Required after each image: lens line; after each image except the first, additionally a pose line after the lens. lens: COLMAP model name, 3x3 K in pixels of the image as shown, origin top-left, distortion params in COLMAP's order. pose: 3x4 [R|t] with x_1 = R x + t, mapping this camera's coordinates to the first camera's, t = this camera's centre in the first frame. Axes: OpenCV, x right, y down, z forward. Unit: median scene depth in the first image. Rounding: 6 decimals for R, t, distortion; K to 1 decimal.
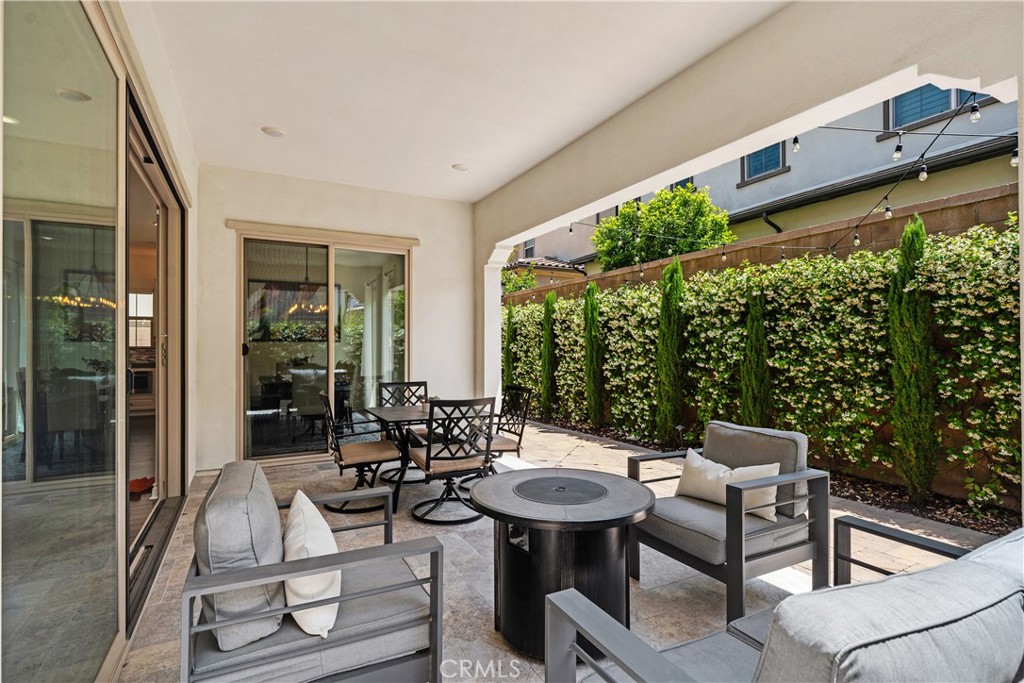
lens RADIAL K [[490.0, 0, 504.7], [0, 490.0, 346.9], [0, 0, 1]] dist [-0.002551, -0.000192]
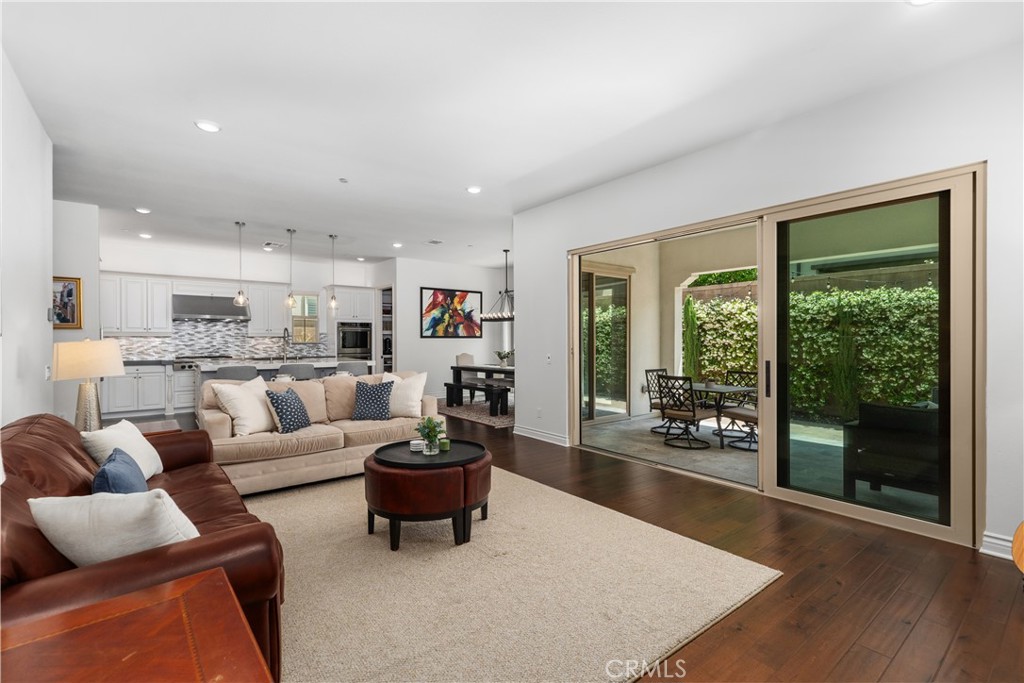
lens RADIAL K [[460.4, 0, 509.1], [0, 460.4, 339.9], [0, 0, 1]] dist [0.003173, -0.000726]
pose [[0.985038, 0.000687, 0.172334, -0.759620], [-0.001603, 0.999985, 0.005180, -0.019917], [-0.172328, -0.005379, 0.985025, -0.240328]]
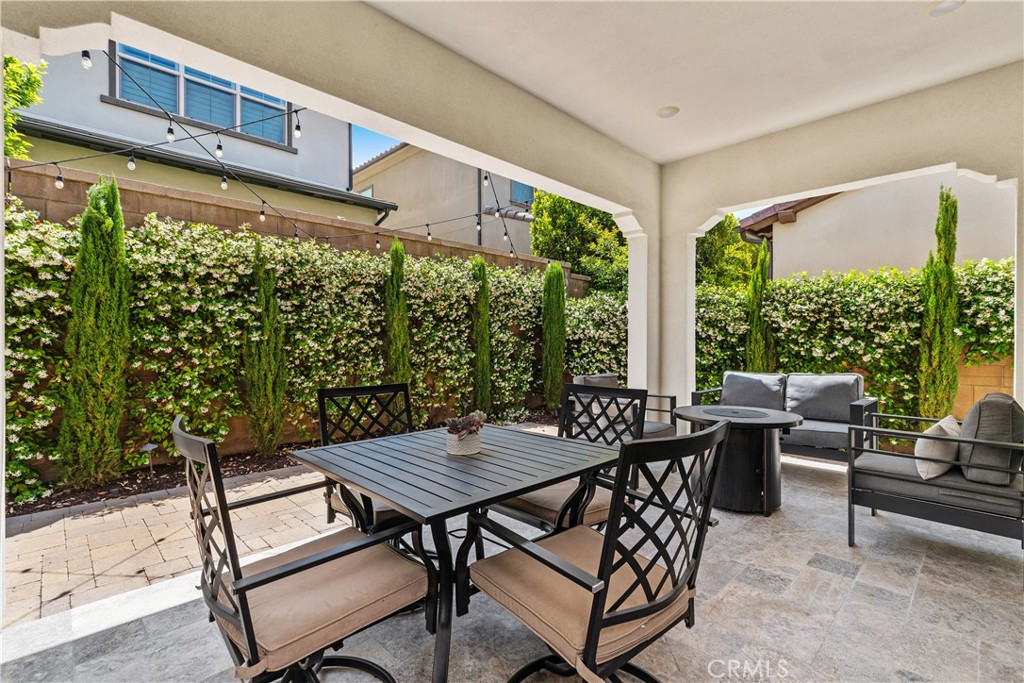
lens RADIAL K [[460.4, 0, 509.1], [0, 460.4, 337.1], [0, 0, 1]] dist [0.003173, -0.000726]
pose [[-0.298101, 0.013419, 0.954440, -0.402821], [0.003131, 0.999910, -0.013080, 0.031020], [-0.954529, -0.000910, -0.298116, 0.811870]]
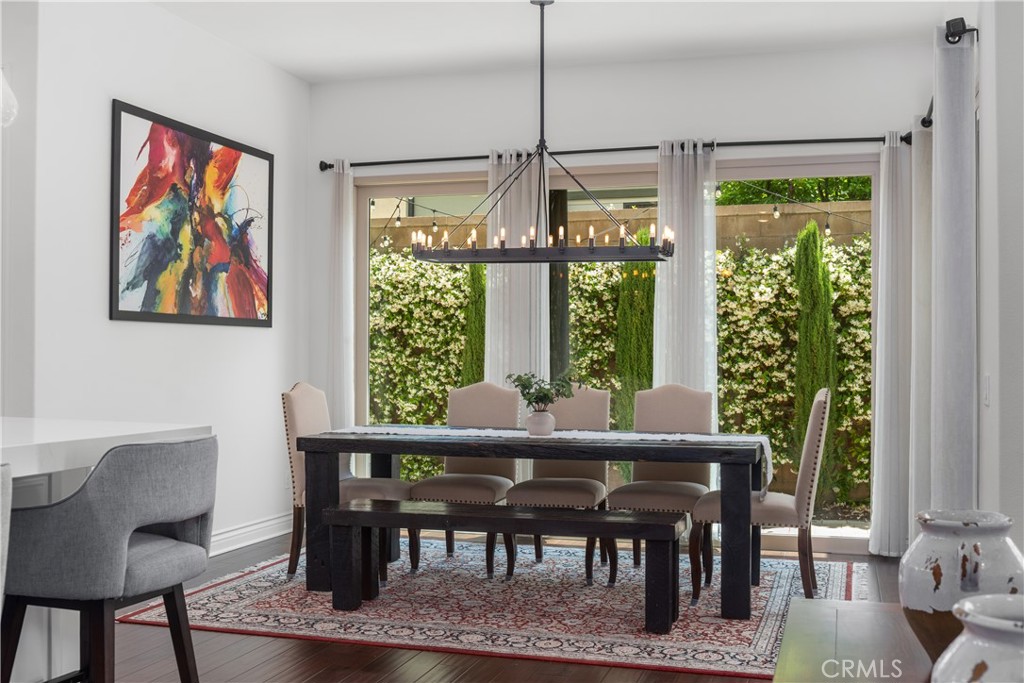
lens RADIAL K [[1095.7, 0, 513.8], [0, 1095.7, 342.7], [0, 0, 1]] dist [-0.026533, 0.000000]
pose [[0.691554, 0.012080, 0.722223, -1.231278], [-0.008229, 0.999927, -0.008846, 0.008095], [-0.722278, 0.000174, 0.691603, 0.617816]]
